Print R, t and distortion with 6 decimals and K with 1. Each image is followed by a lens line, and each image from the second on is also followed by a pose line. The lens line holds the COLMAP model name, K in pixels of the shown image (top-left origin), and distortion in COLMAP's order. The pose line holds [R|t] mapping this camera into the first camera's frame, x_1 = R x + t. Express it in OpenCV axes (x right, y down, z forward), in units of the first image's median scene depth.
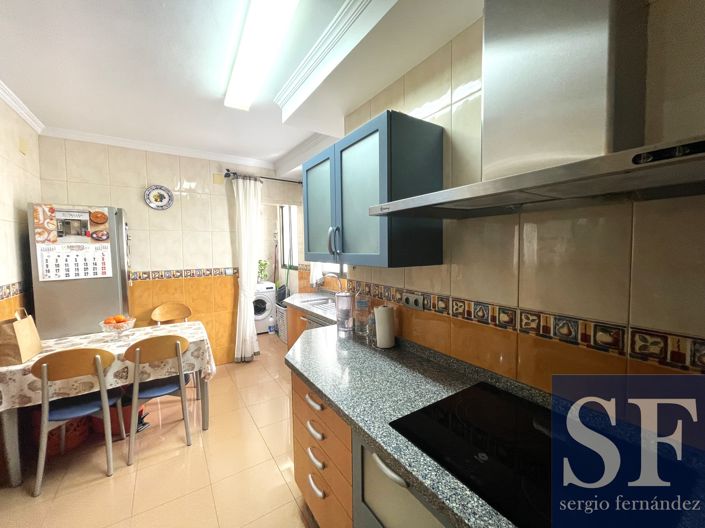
lens RADIAL K [[285.6, 0, 351.9], [0, 285.6, 261.9], [0, 0, 1]] dist [-0.001122, -0.000451]
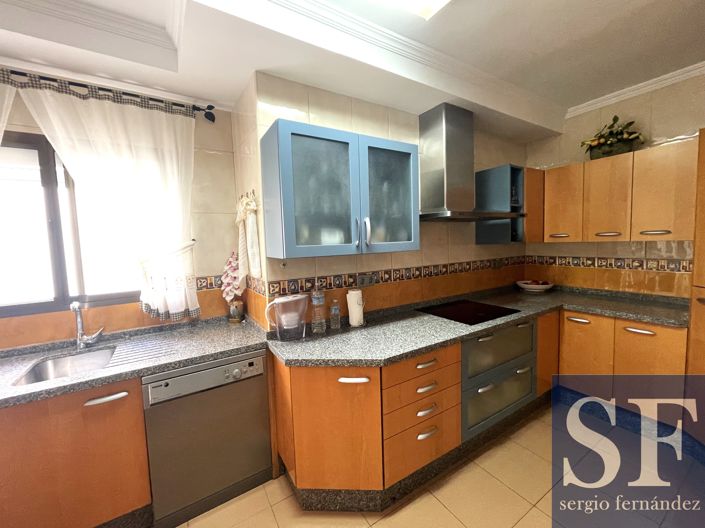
lens RADIAL K [[285.6, 0, 351.9], [0, 285.6, 261.9], [0, 0, 1]] dist [-0.001122, -0.000451]
pose [[0.021596, -0.135274, 0.990573, -1.312402], [0.032290, 0.990381, 0.134544, -0.153563], [-0.999245, 0.029080, 0.025756, 1.227916]]
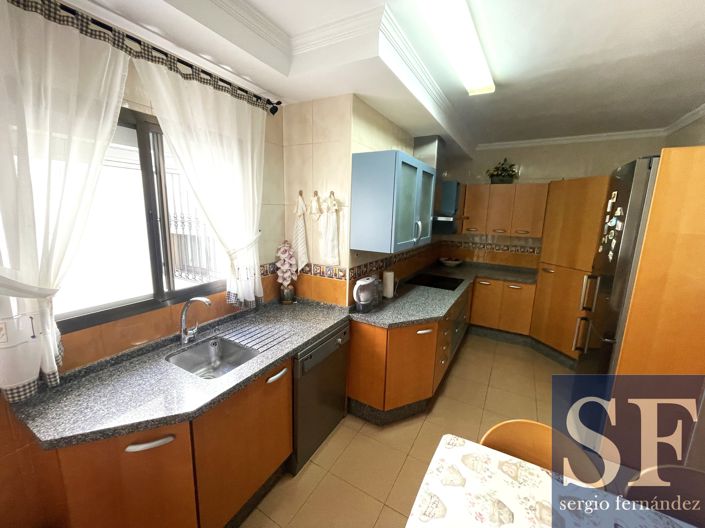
lens RADIAL K [[285.6, 0, 351.9], [0, 285.6, 261.9], [0, 0, 1]] dist [-0.001122, -0.000451]
pose [[-0.444933, -0.231597, 0.865100, -1.460015], [-0.056240, 0.971302, 0.231103, -0.322575], [-0.893796, 0.054172, -0.445190, 2.389350]]
